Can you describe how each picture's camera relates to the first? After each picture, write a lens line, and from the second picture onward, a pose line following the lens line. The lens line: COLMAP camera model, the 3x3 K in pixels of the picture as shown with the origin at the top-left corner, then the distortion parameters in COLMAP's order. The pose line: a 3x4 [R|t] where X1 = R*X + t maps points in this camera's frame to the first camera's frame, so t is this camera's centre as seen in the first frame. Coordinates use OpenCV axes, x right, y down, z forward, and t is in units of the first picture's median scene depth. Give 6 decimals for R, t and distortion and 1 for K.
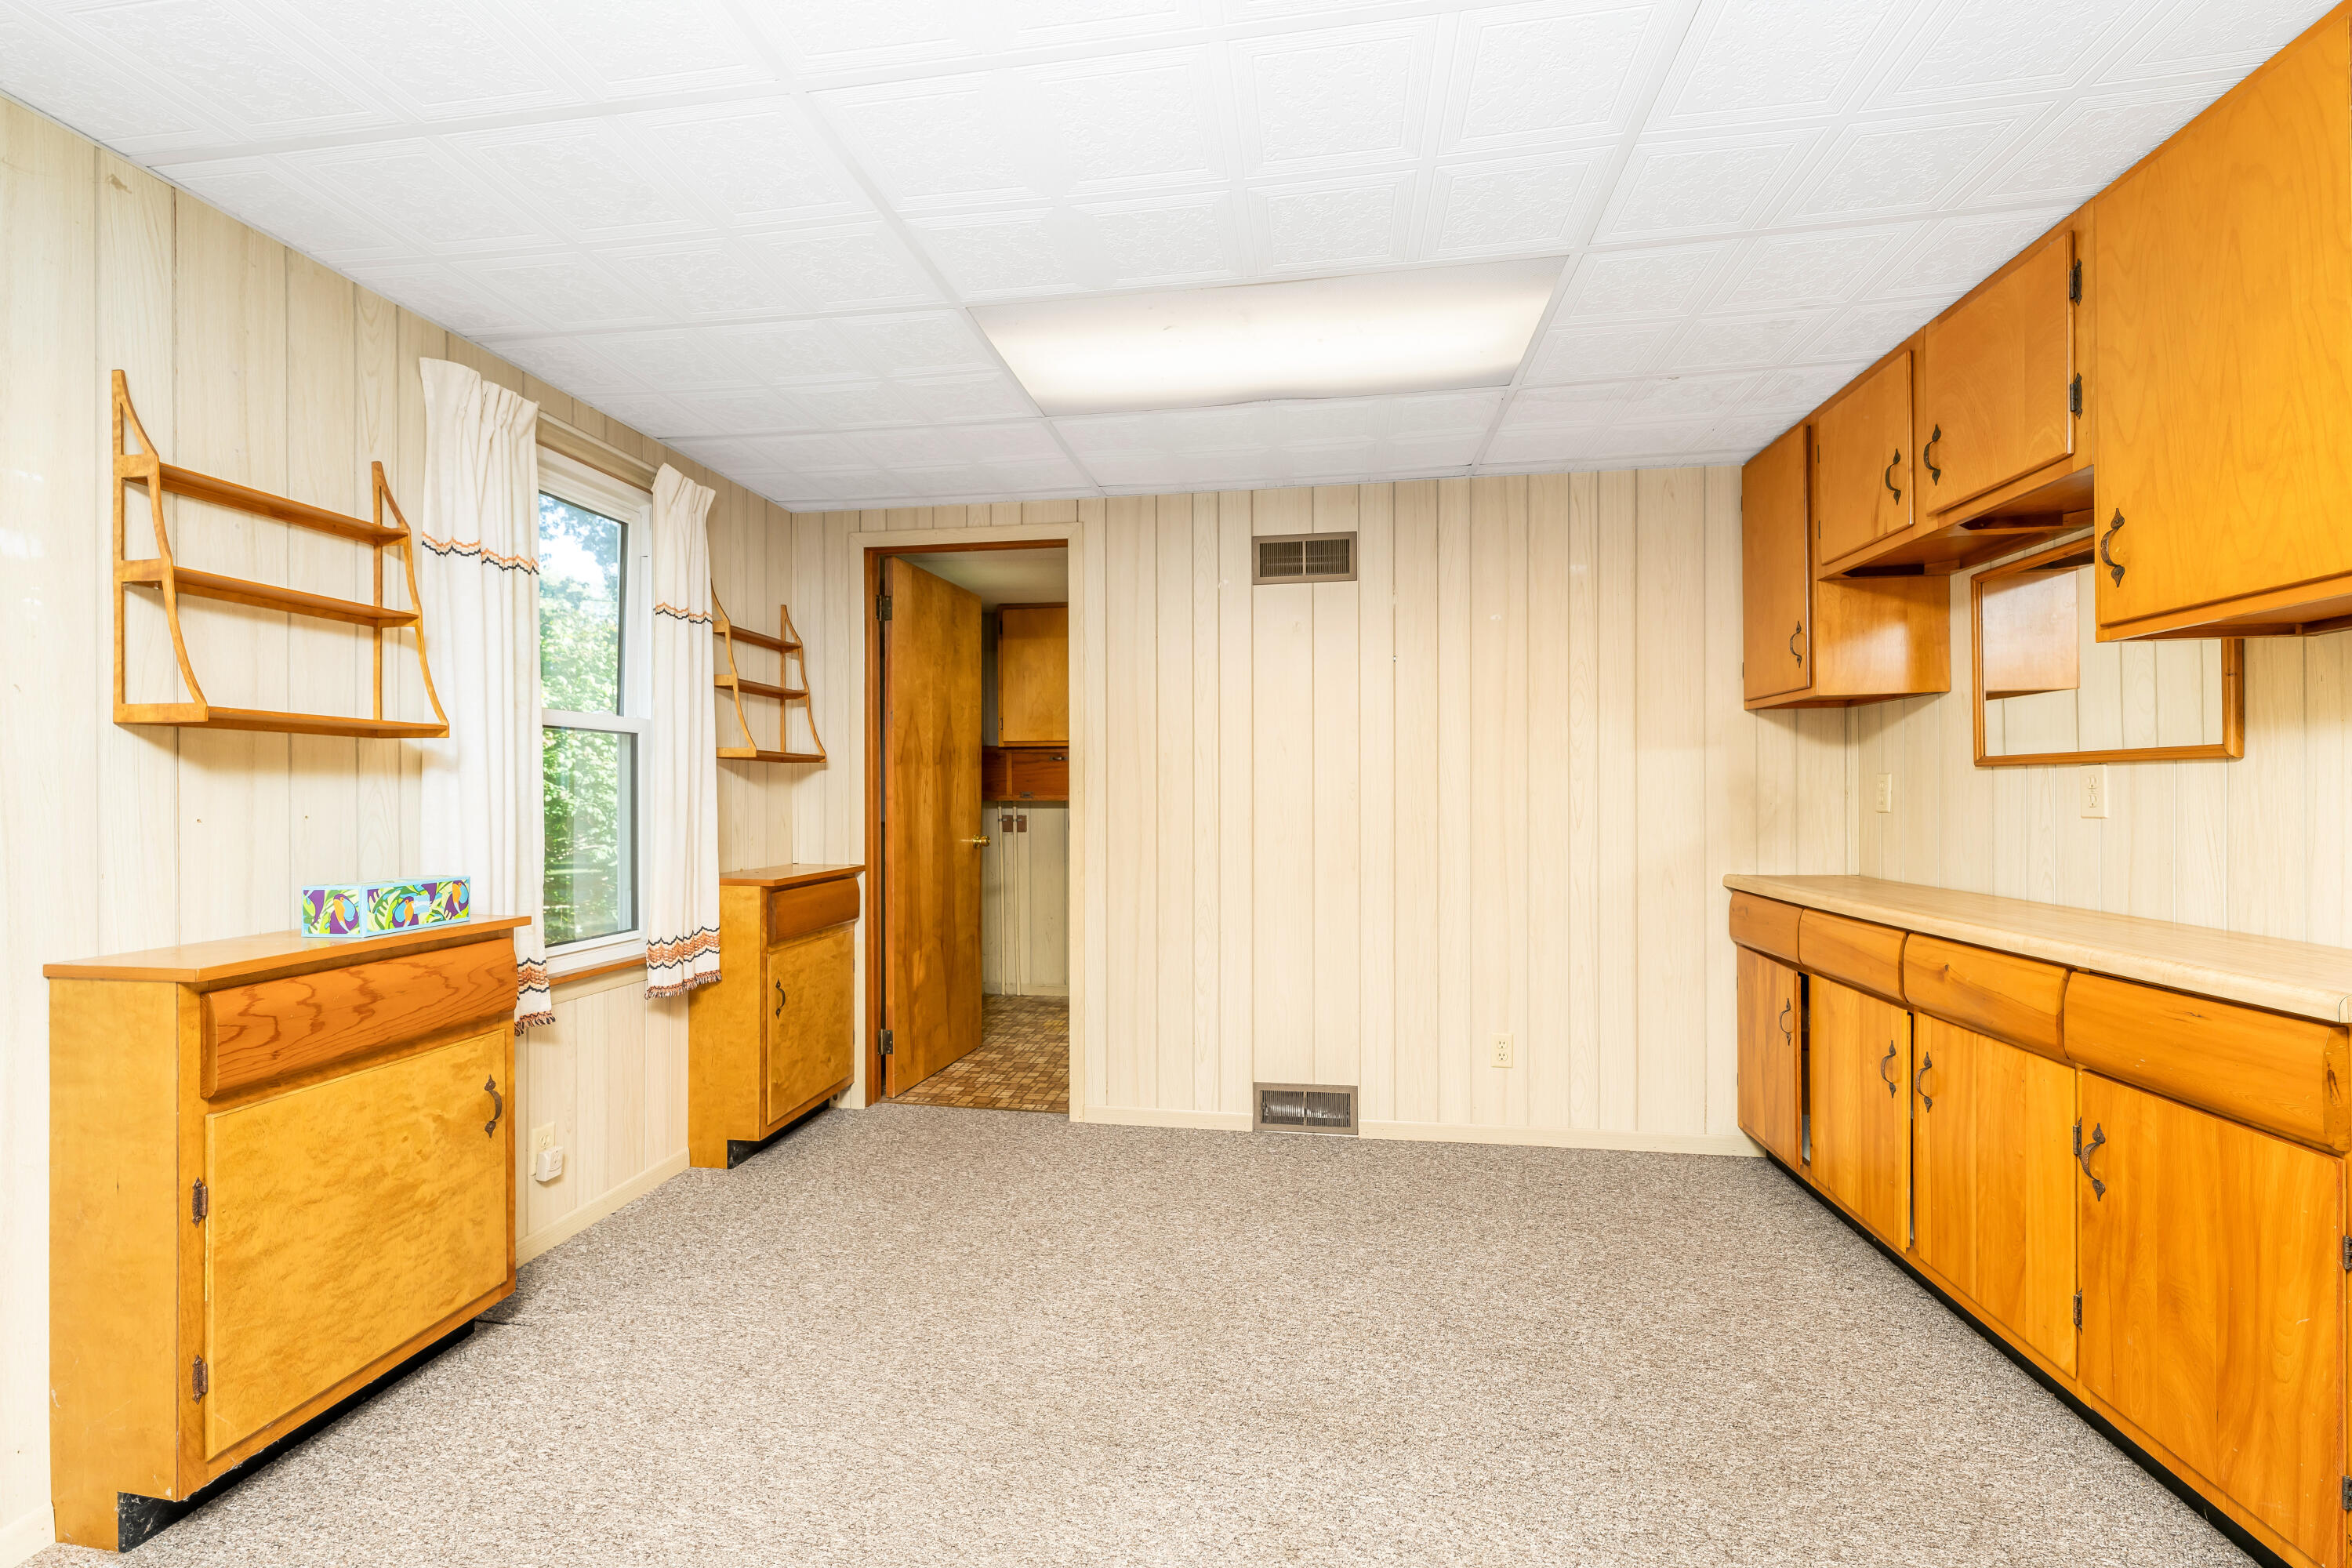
lens RADIAL K [[949.7, 0, 1174.5], [0, 949.7, 791.1], [0, 0, 1]] dist [-0.000955, 0.000254]
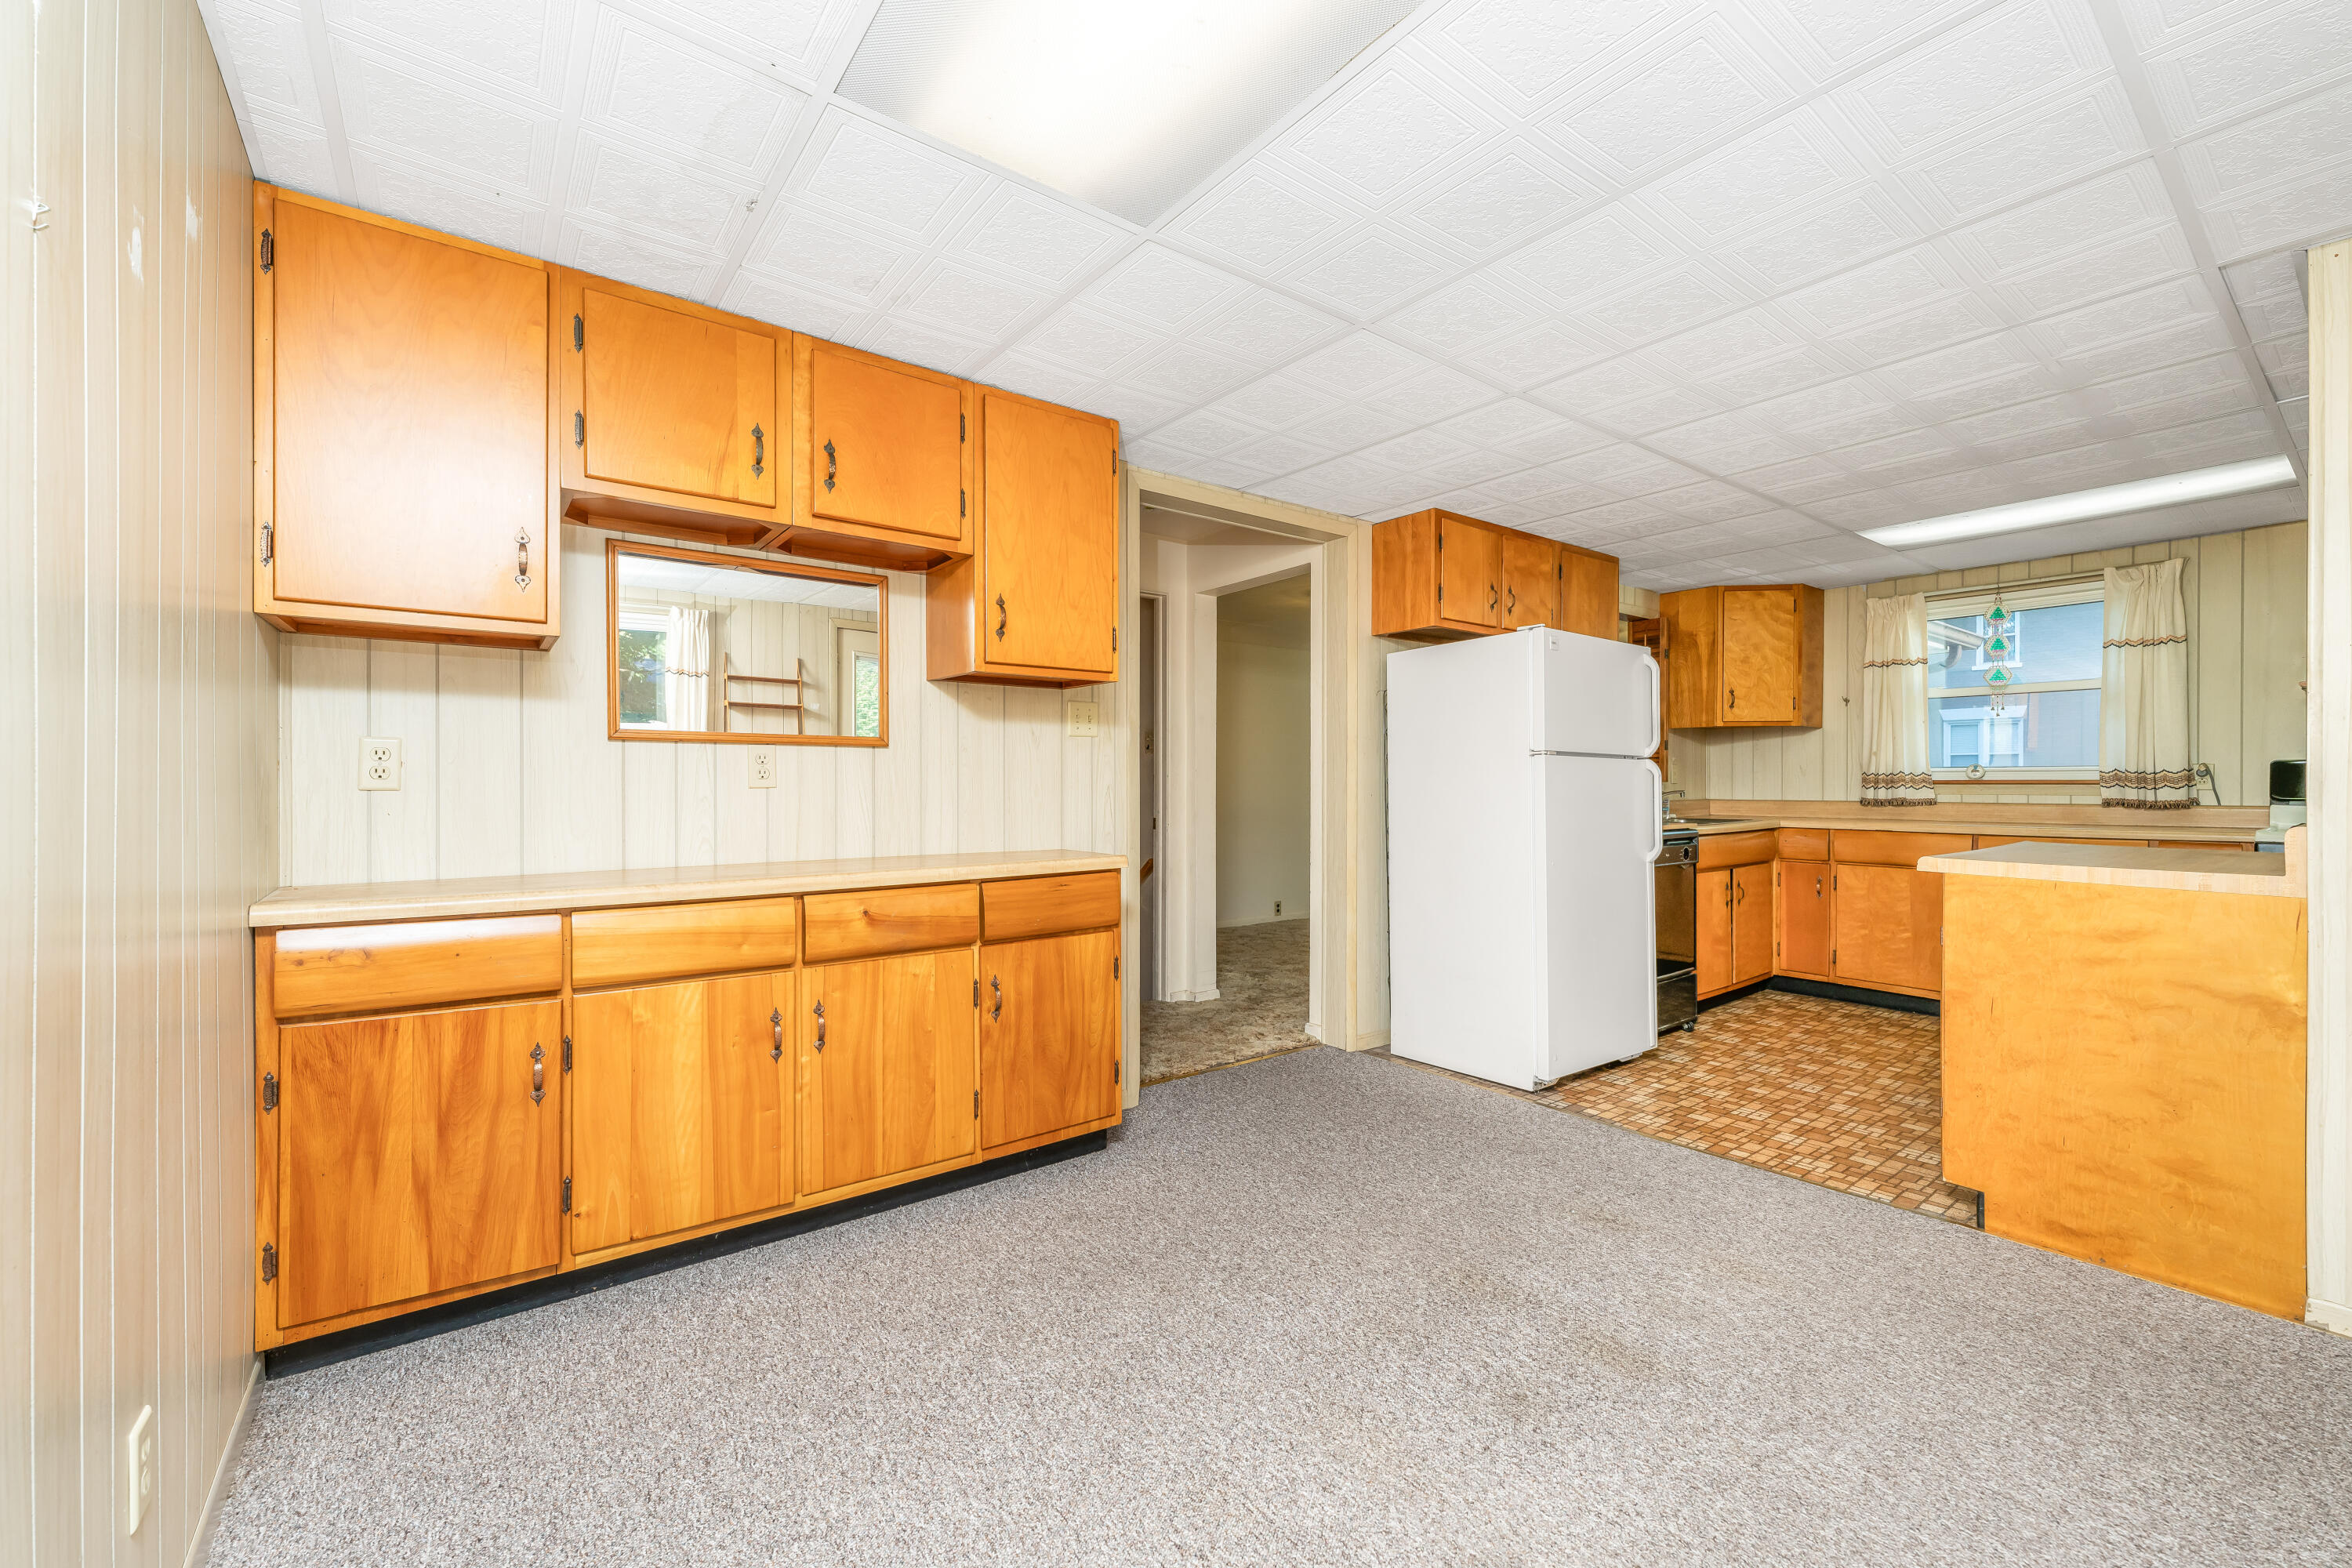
lens RADIAL K [[939.5, 0, 1180.7], [0, 939.5, 779.9], [0, 0, 1]] dist [0.000332, -0.000122]
pose [[-0.720155, 0.000516, 0.693813, -0.258630], [-0.002999, 0.999988, -0.003856, 0.020507], [-0.693807, -0.004858, -0.720145, 1.427663]]
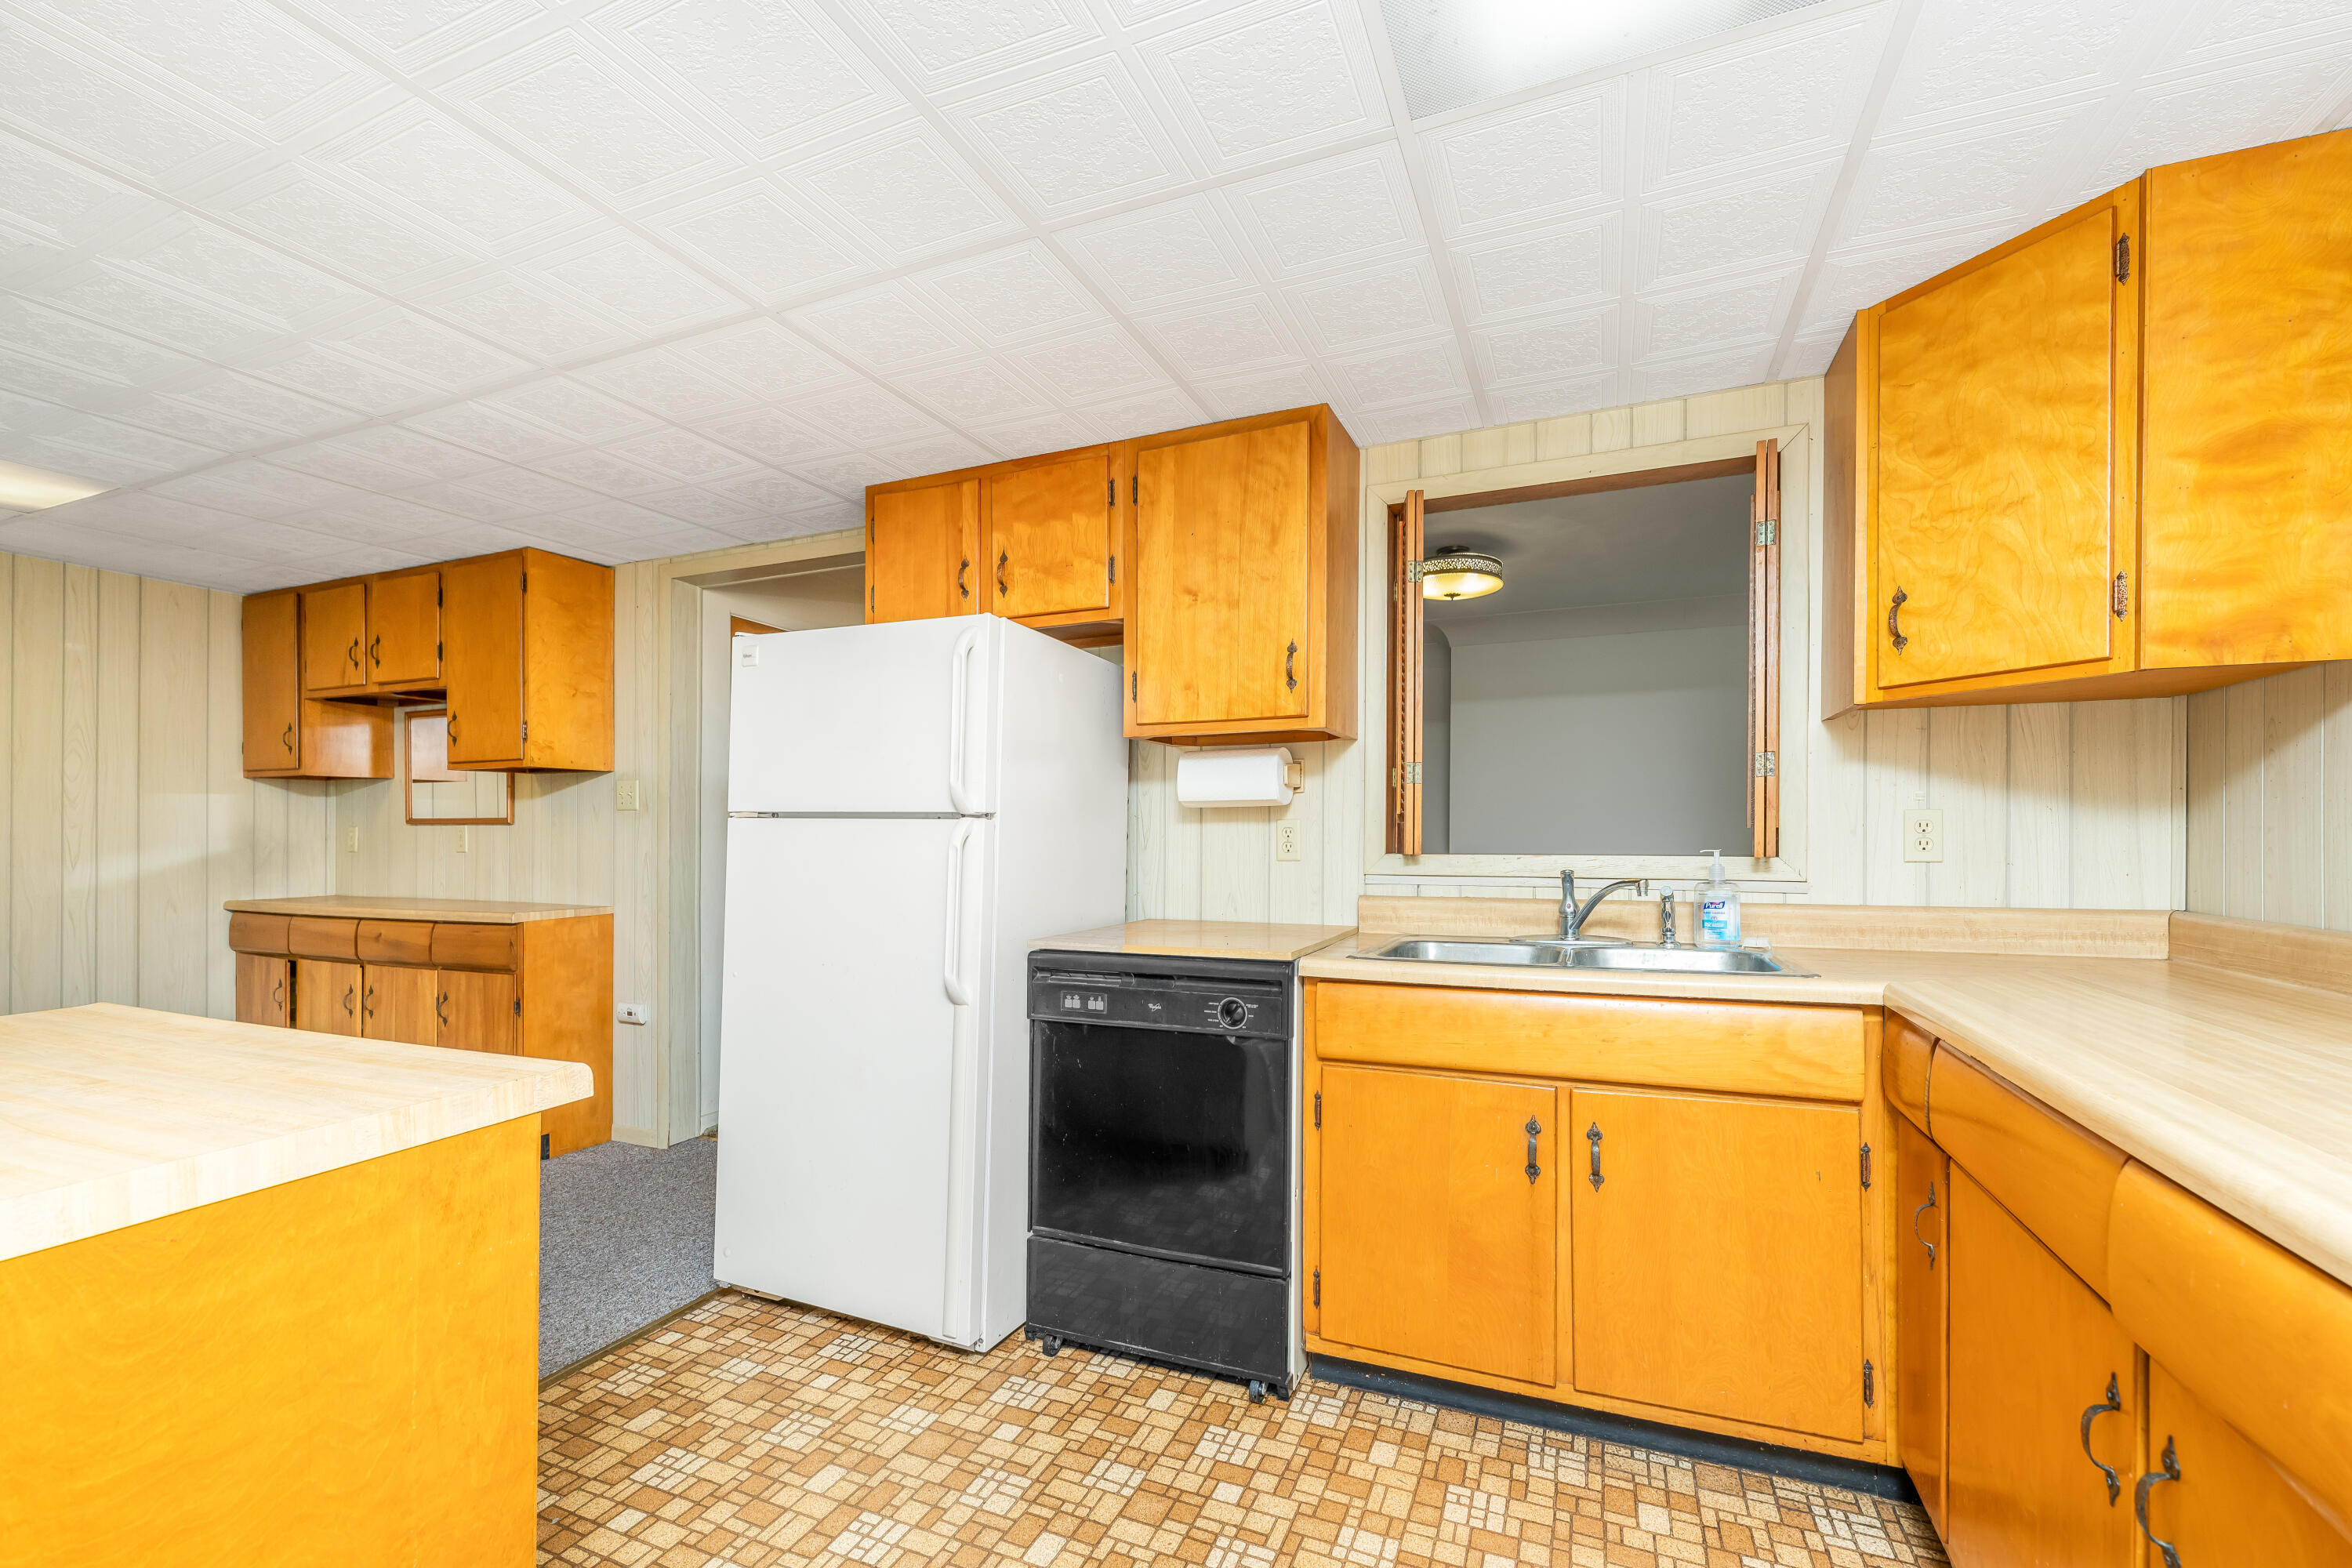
lens RADIAL K [[977.8, 0, 1201.1], [0, 977.8, 835.1], [0, 0, 1]] dist [0.000656, 0.000521]
pose [[0.239430, 0.002640, 0.970910, -0.591018], [-0.004072, 0.999990, -0.001715, -0.009255], [-0.970905, -0.003543, 0.239438, -0.910780]]
